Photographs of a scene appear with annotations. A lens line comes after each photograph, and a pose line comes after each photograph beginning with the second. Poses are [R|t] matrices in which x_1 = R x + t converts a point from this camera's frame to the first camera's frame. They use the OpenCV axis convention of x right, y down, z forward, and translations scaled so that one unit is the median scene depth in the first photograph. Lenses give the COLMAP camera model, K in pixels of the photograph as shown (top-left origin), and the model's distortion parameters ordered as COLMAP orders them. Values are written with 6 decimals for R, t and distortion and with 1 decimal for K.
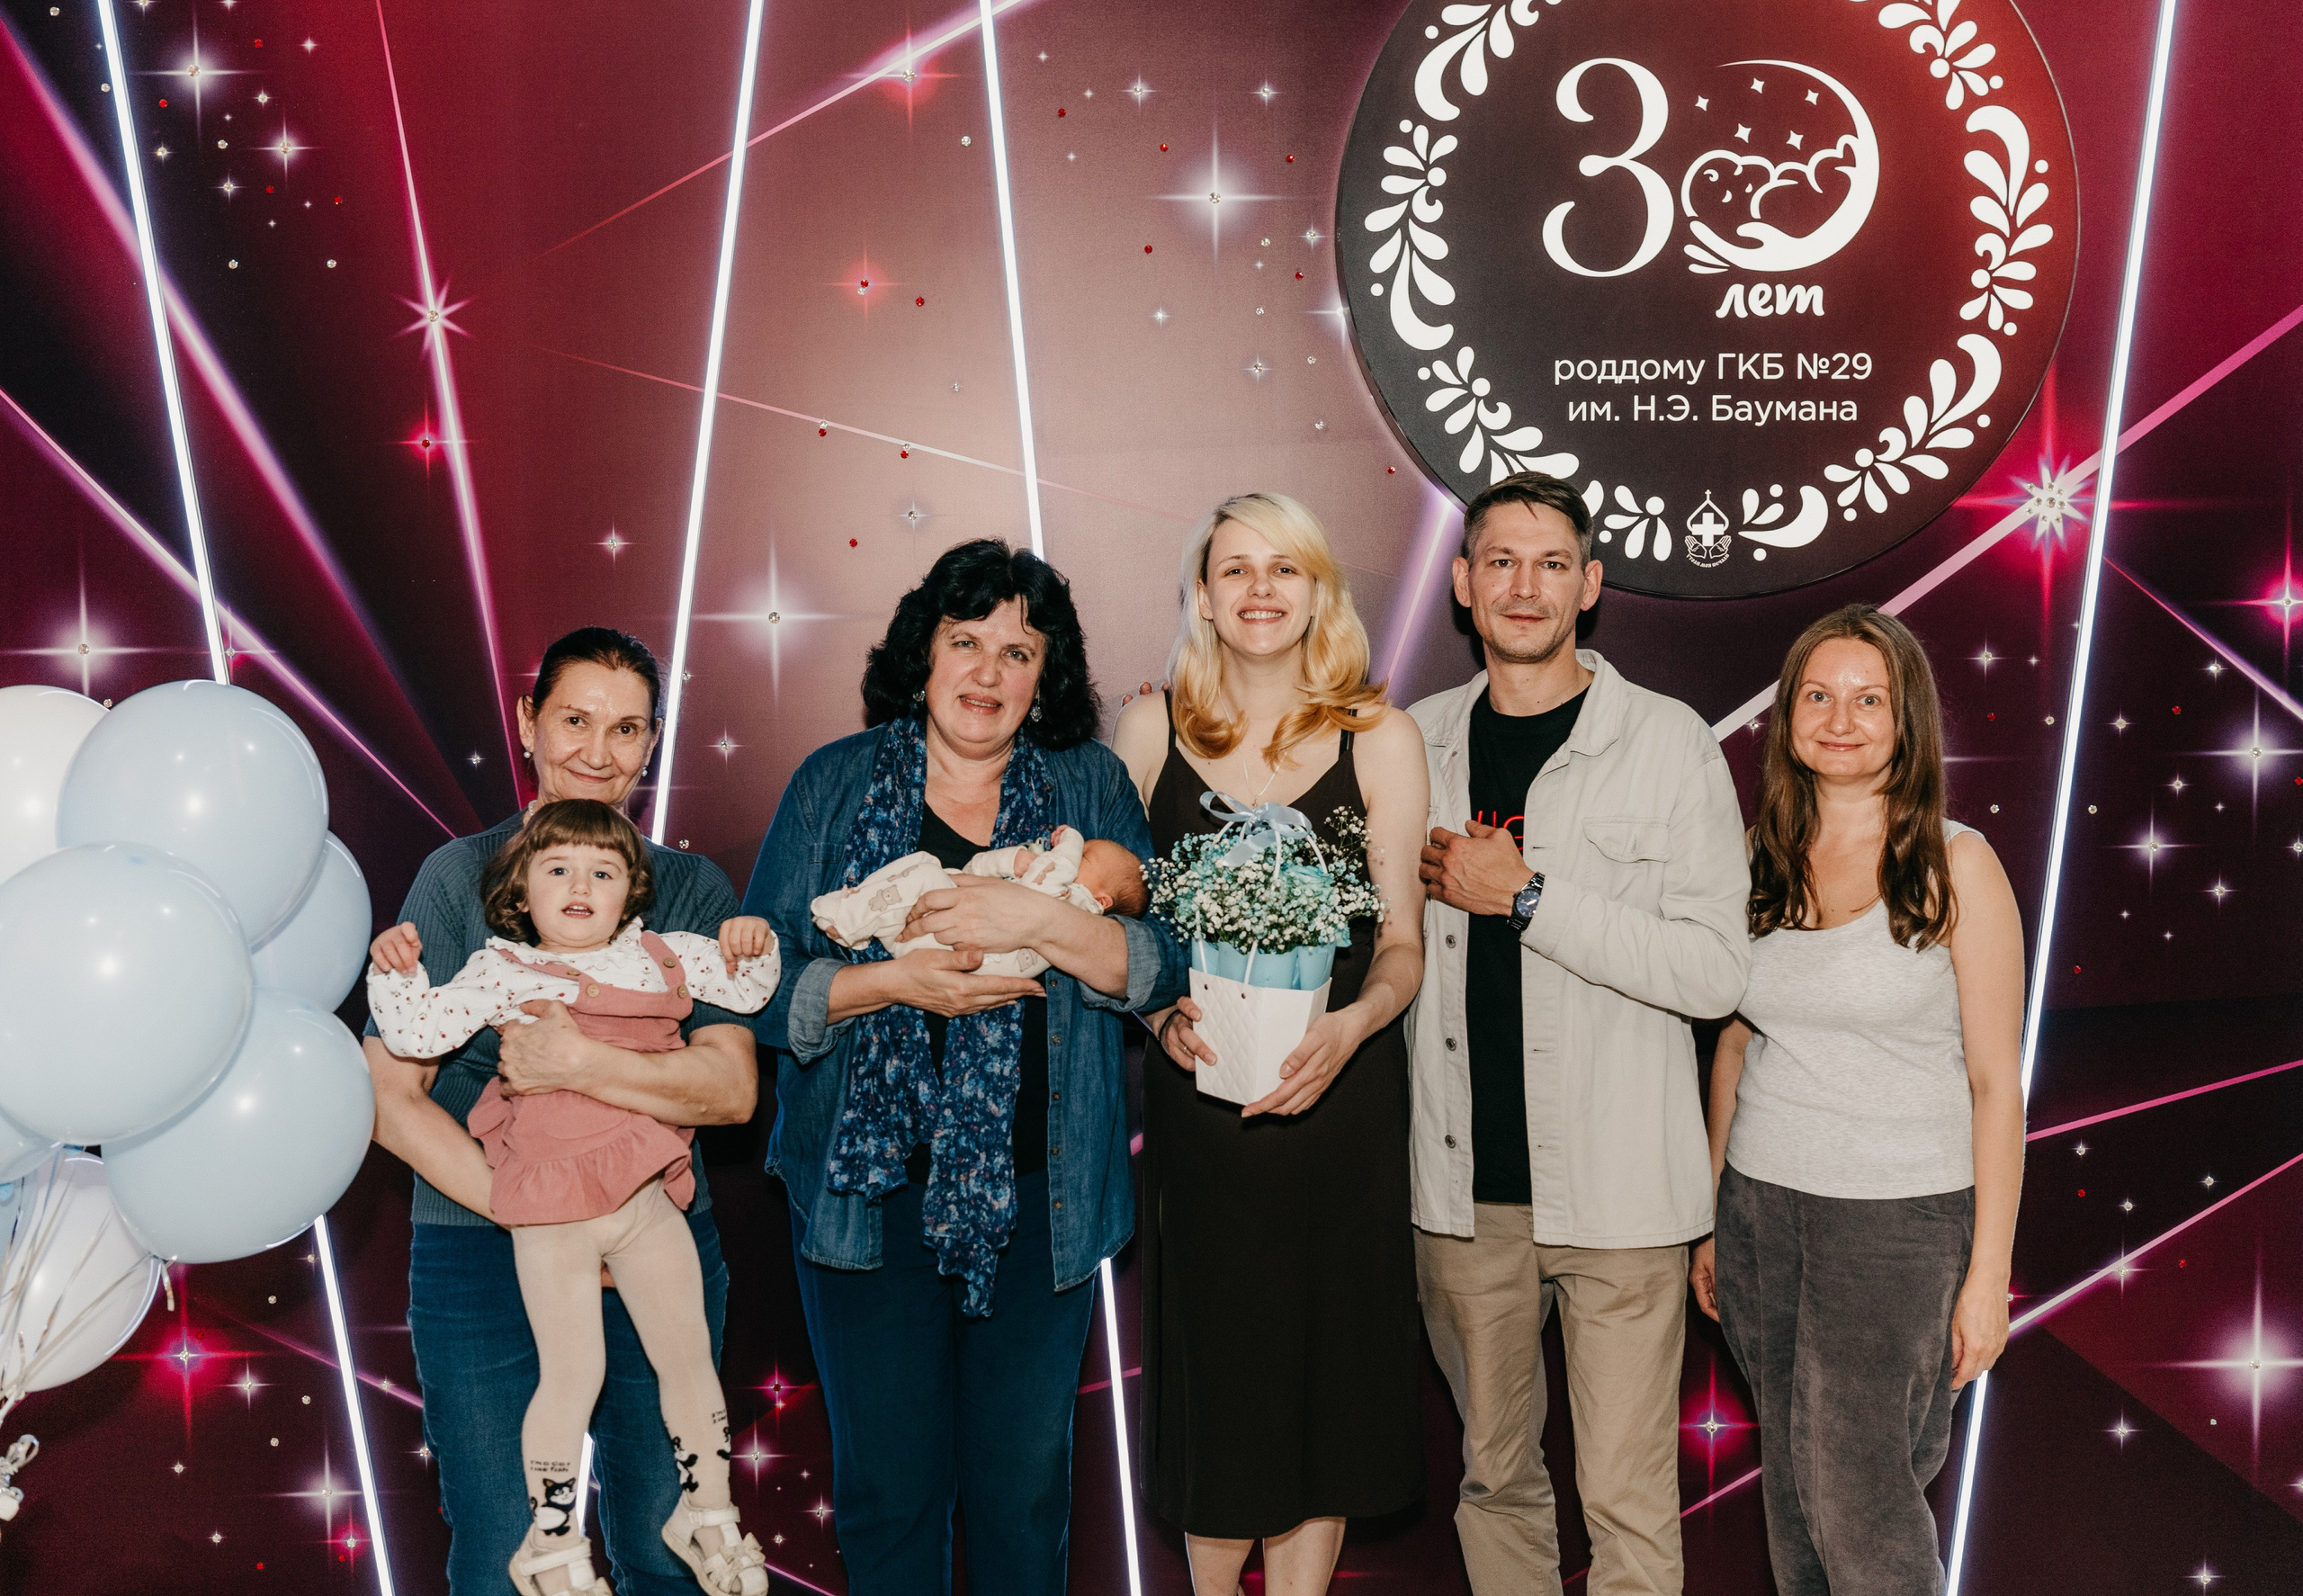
lens RADIAL K [[2343.2, 0, 1133.6], [0, 2343.2, 789.0], [0, 0, 1]] dist [0.001790, 0.000000]
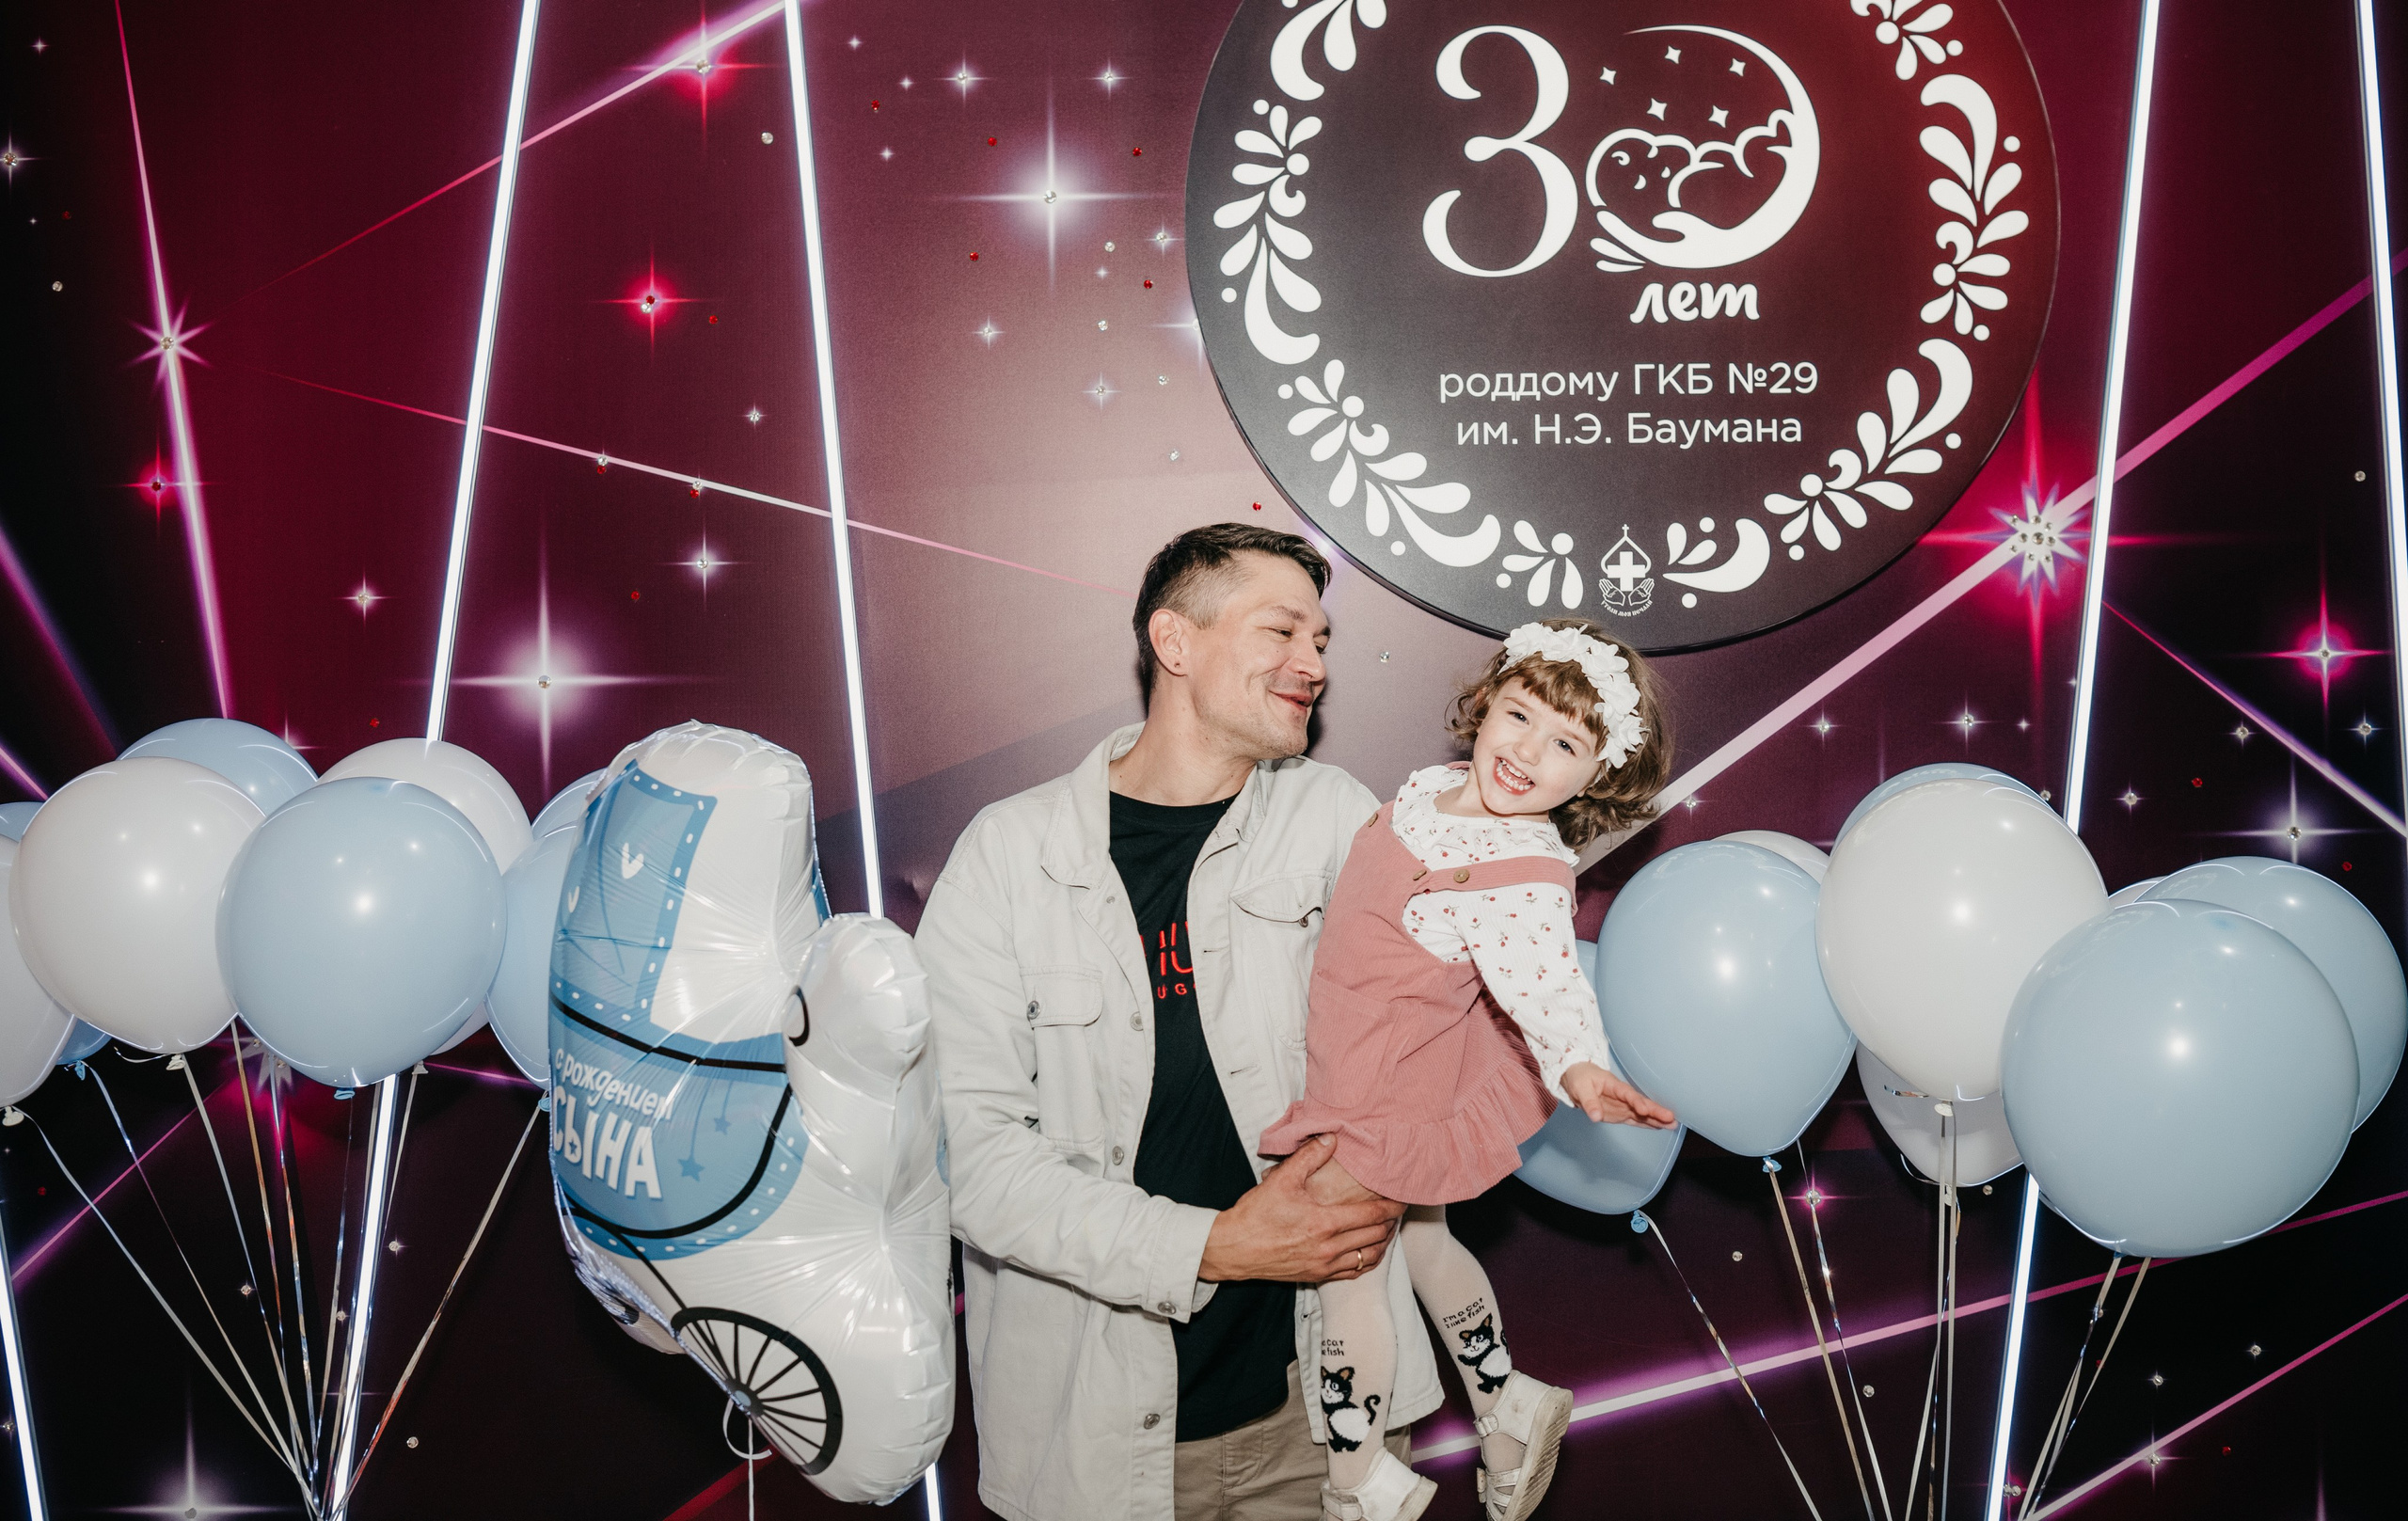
lens RADIAL K [[1877.9, 0, 1235.8], [0, 1877.9, 671.9], [0, 0, 1]] dist [-0.033063, 0.024798]
pose [[0.998987, -0.005258, -0.044691, 0.135434], [0.002164, 0.997613, -0.069014, -0.028763], [0.044947, 0.068847, 0.996614, 0.326879]]
